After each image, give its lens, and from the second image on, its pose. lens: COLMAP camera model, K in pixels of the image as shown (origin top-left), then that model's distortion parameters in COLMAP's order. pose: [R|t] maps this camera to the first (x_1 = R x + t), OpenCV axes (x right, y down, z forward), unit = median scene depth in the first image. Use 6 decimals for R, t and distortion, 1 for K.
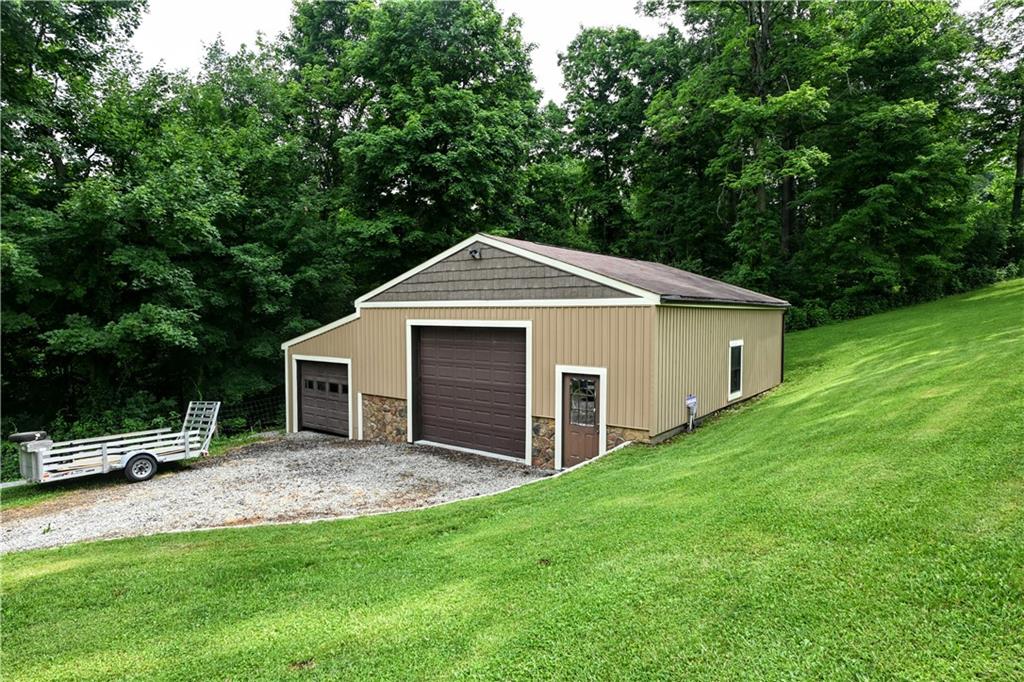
lens RADIAL K [[586.5, 0, 512.0], [0, 586.5, 341.0], [0, 0, 1]] dist [-0.000592, -0.000166]
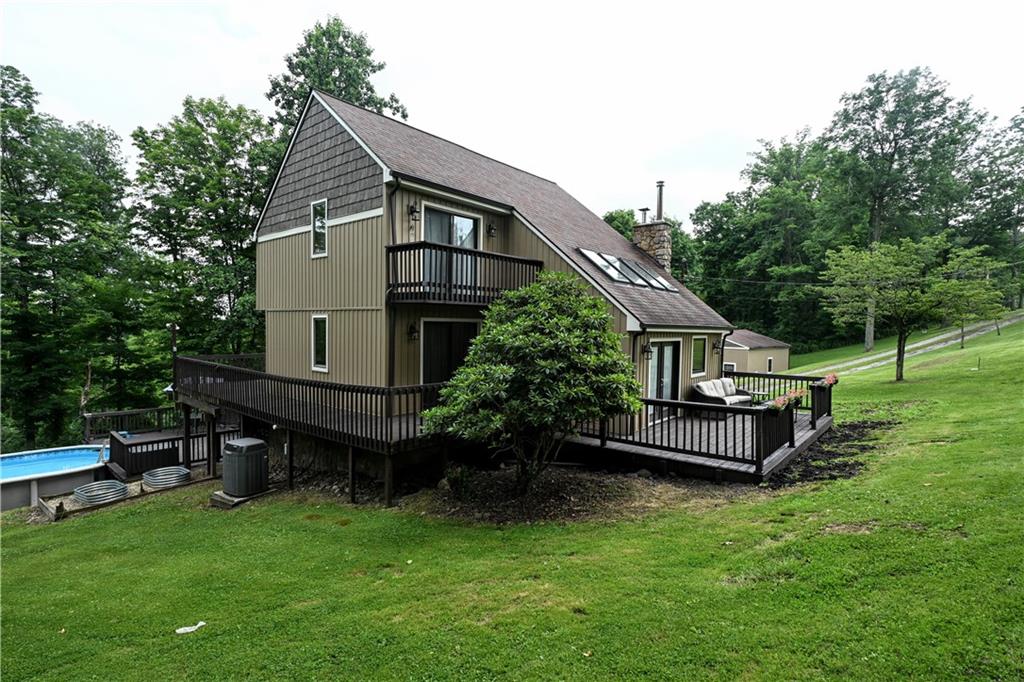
lens RADIAL K [[498.4, 0, 512.0], [0, 498.4, 341.0], [0, 0, 1]] dist [-0.005095, 0.001074]
pose [[0.986159, 0.019811, -0.164617, -0.356071], [-0.022748, 0.999614, -0.015973, -0.009244], [0.164237, 0.019497, 0.986228, -1.193053]]
